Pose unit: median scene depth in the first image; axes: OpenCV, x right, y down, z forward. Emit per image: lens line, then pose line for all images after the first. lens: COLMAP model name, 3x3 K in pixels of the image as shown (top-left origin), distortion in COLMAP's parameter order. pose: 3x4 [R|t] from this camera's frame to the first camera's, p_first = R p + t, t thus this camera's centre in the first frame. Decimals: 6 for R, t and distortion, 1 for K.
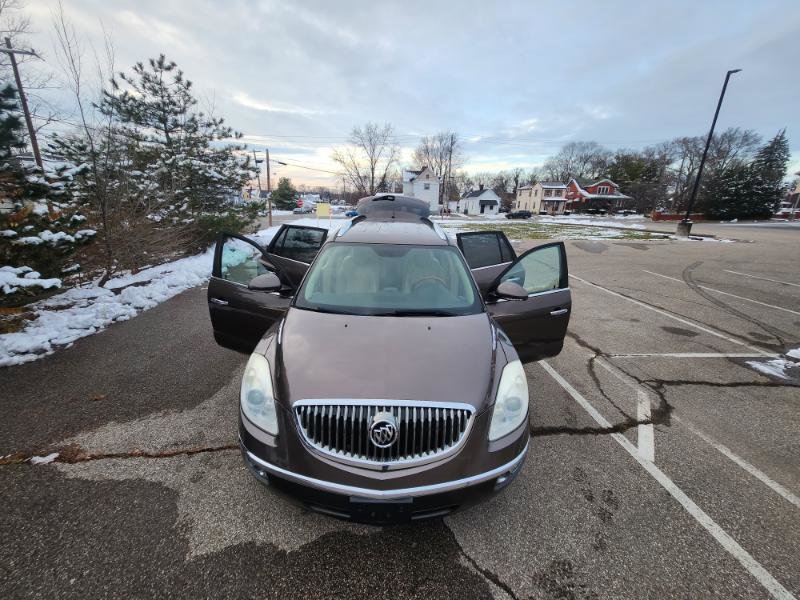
lens RADIAL K [[313.2, 0, 394.3], [0, 313.2, 294.8], [0, 0, 1]] dist [0.000927, 0.000201]
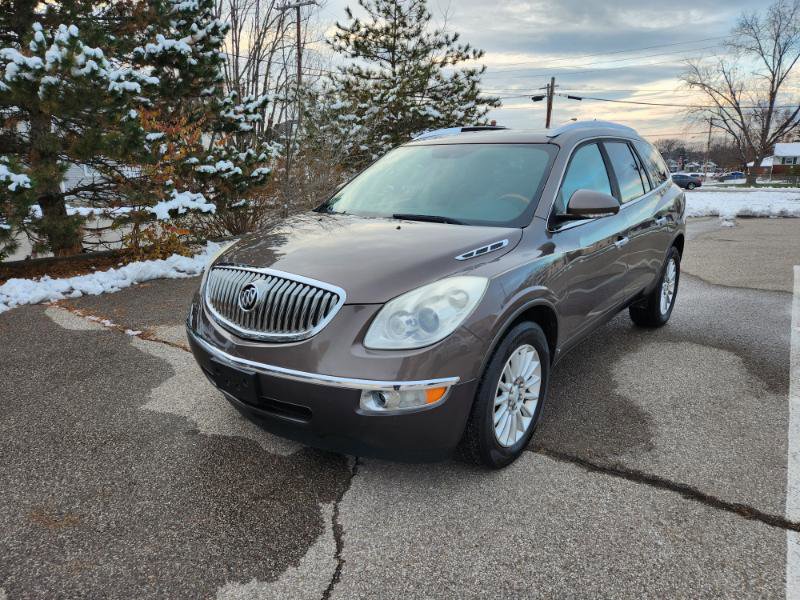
lens RADIAL K [[528.7, 0, 400.4], [0, 528.7, 301.9], [0, 0, 1]] dist [0.079890, -0.066853]
pose [[0.783996, 0.132618, -0.606435, 0.182875], [-0.160679, 0.986973, 0.008110, 0.055062], [0.599611, 0.091083, 0.795092, 0.006552]]
